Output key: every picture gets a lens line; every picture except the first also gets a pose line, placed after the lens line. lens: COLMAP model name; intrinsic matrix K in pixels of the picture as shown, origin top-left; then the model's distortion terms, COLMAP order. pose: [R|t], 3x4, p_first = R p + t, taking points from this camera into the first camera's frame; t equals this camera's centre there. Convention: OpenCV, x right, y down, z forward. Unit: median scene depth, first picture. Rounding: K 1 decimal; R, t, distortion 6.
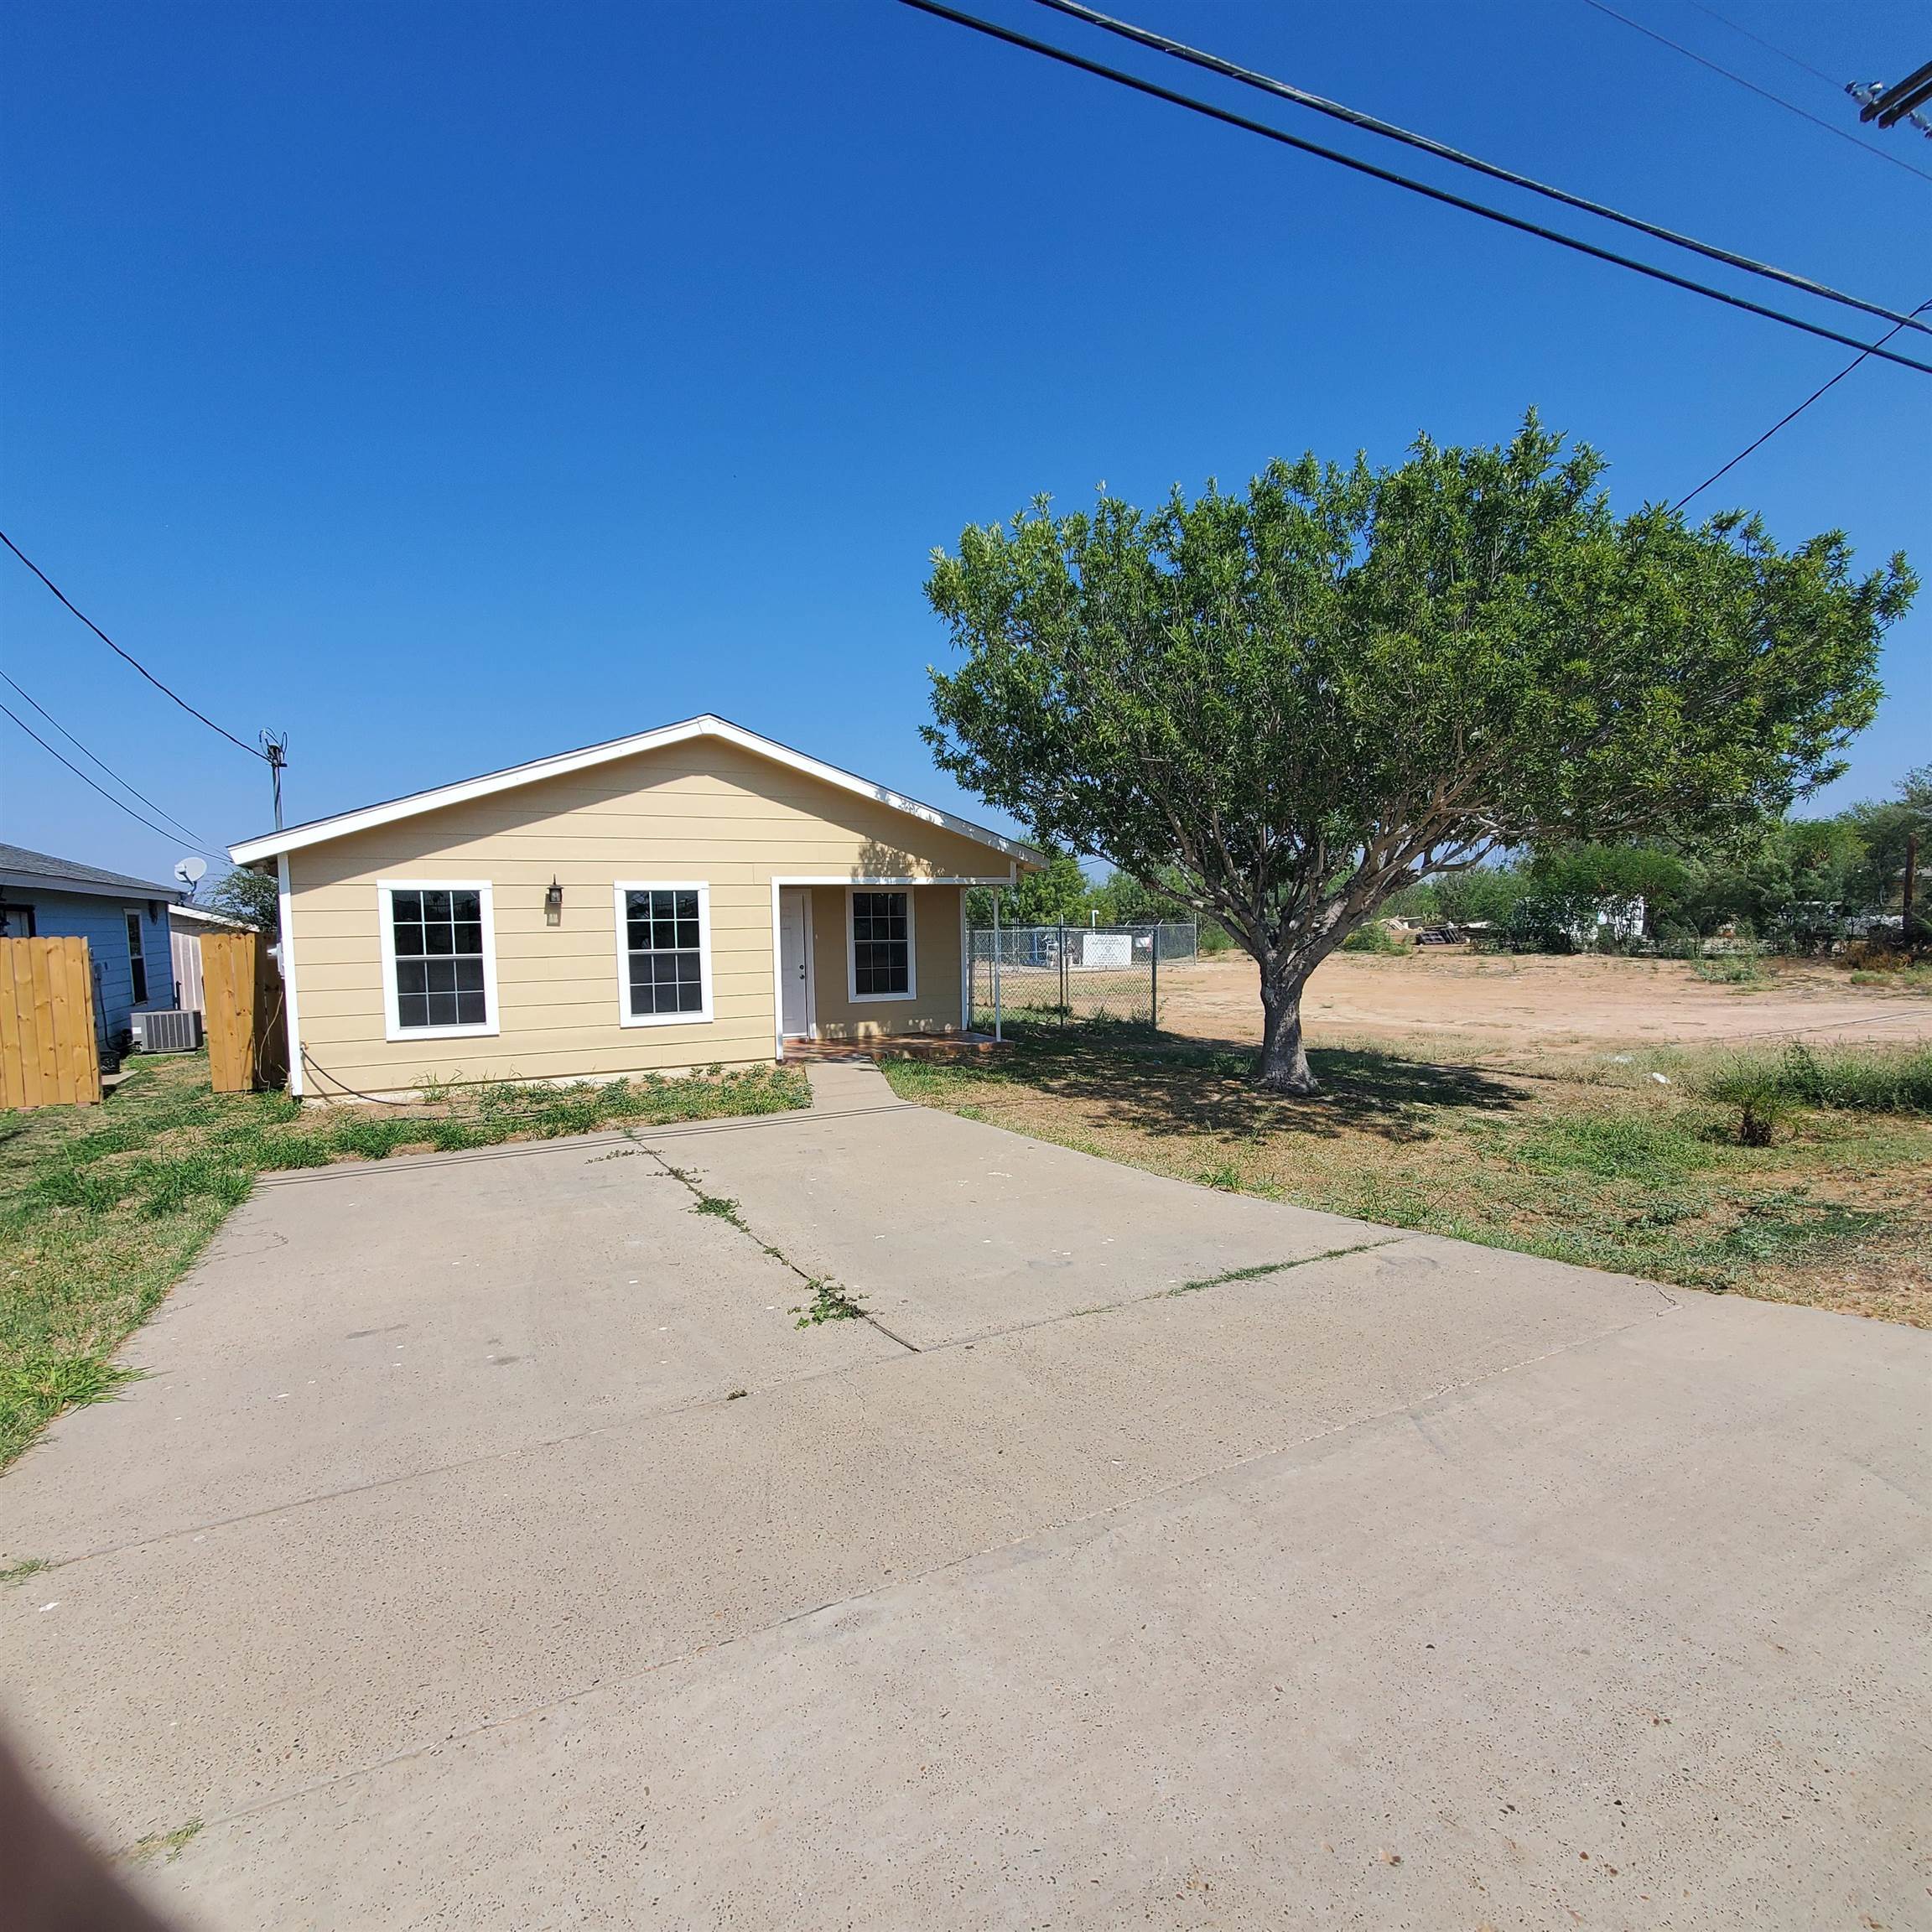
lens RADIAL K [[1017.2, 0, 926.9], [0, 1017.2, 978.9], [0, 0, 1]] dist [-0.005949, -0.000224]
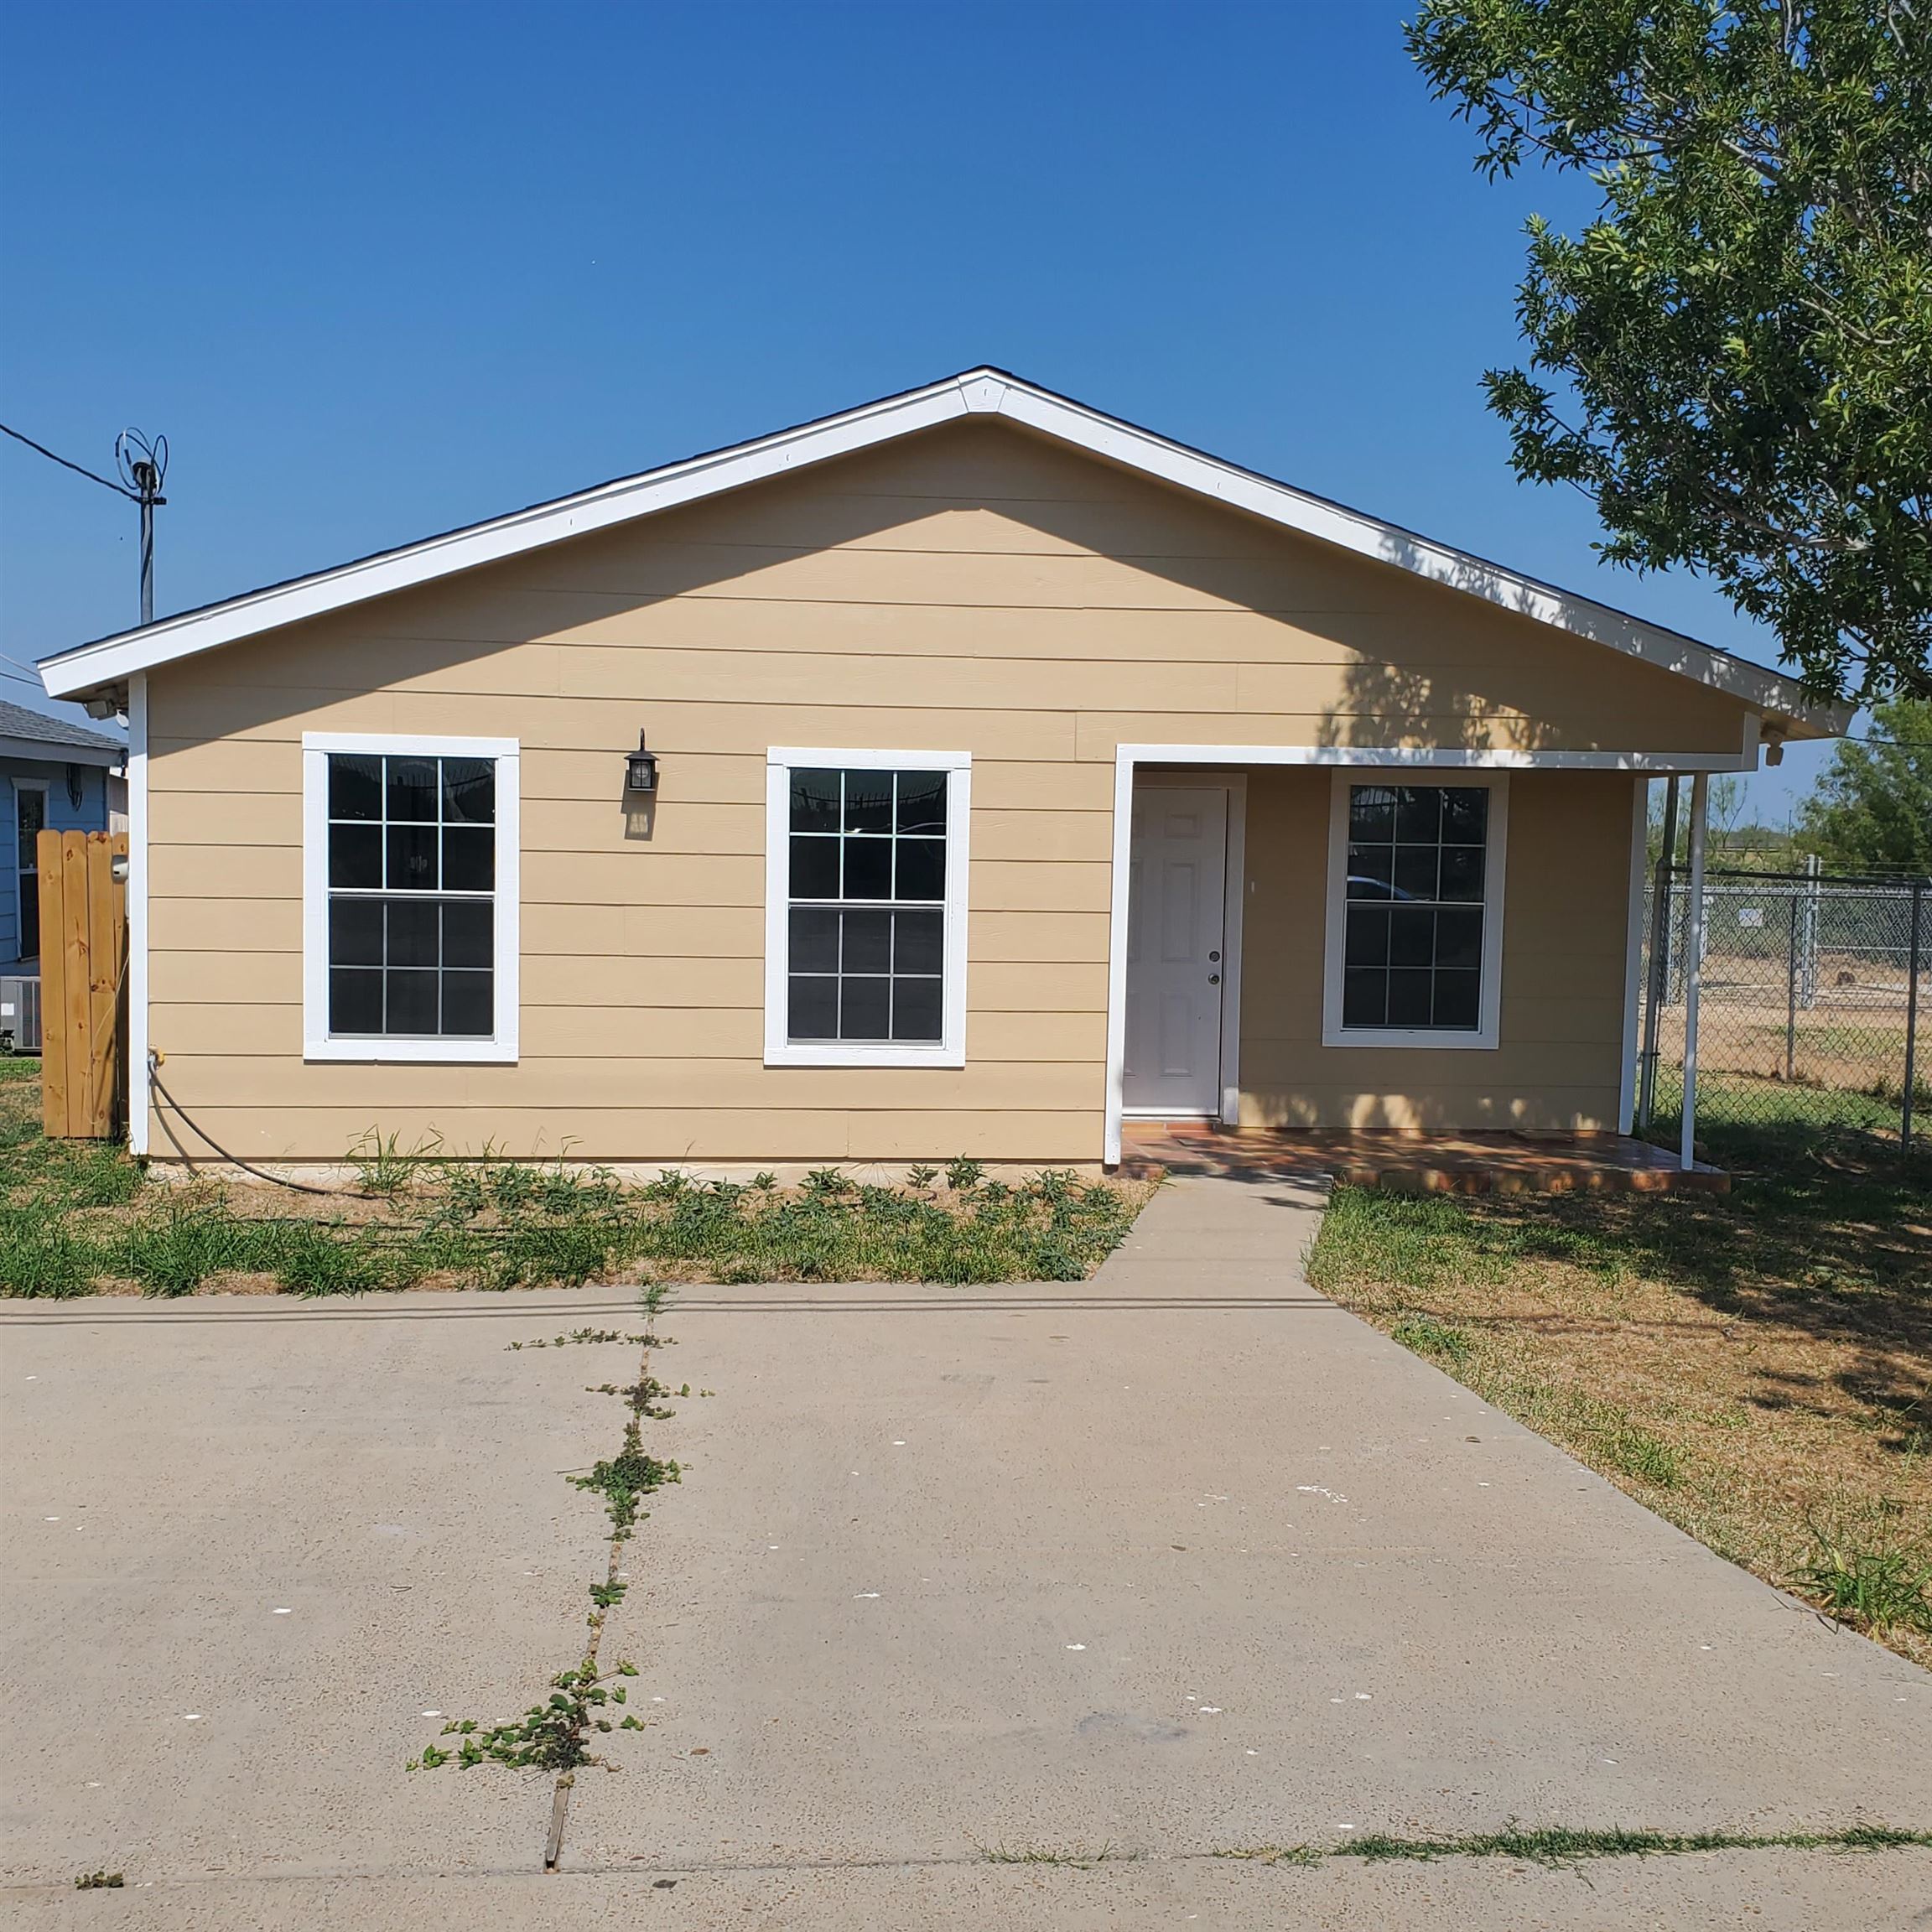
lens RADIAL K [[2326.2, 0, 968.8], [0, 2326.2, 996.5], [0, 0, 1]] dist [0.217071, -0.747756]
pose [[0.927884, 0.058749, -0.368211, 0.178794], [-0.056027, 0.998265, 0.018089, -0.007873], [0.368635, 0.003845, 0.929566, 0.056088]]
